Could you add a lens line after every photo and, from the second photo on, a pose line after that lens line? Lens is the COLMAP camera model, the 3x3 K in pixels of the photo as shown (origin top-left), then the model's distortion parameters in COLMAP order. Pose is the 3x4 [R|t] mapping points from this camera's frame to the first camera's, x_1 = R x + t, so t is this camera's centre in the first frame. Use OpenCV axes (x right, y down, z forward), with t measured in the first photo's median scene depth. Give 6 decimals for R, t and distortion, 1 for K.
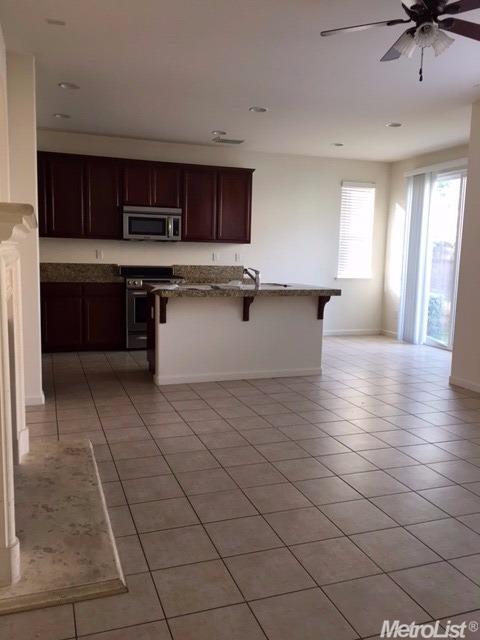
lens RADIAL K [[538.2, 0, 242.1], [0, 538.2, 322.8], [0, 0, 1]] dist [0.041466, -0.035893]
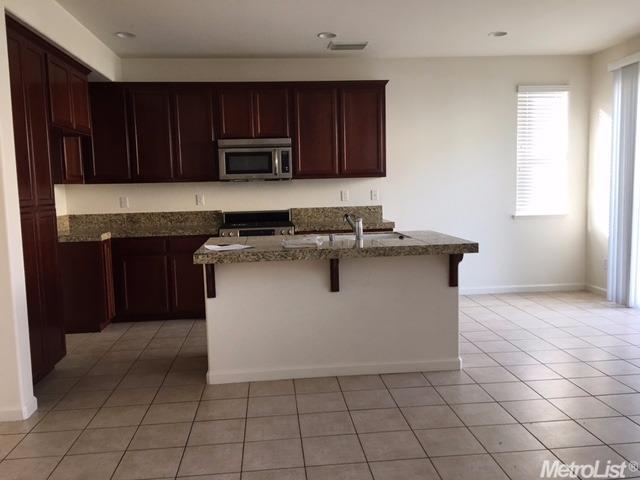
lens RADIAL K [[538.2, 0, 315.5], [0, 538.2, 237.6], [0, 0, 1]] dist [0.041466, -0.035893]
pose [[0.964285, -0.024200, -0.263760, 0.126378], [0.015691, 0.999288, -0.034321, -0.037376], [0.264403, 0.028956, 0.963977, 0.247925]]
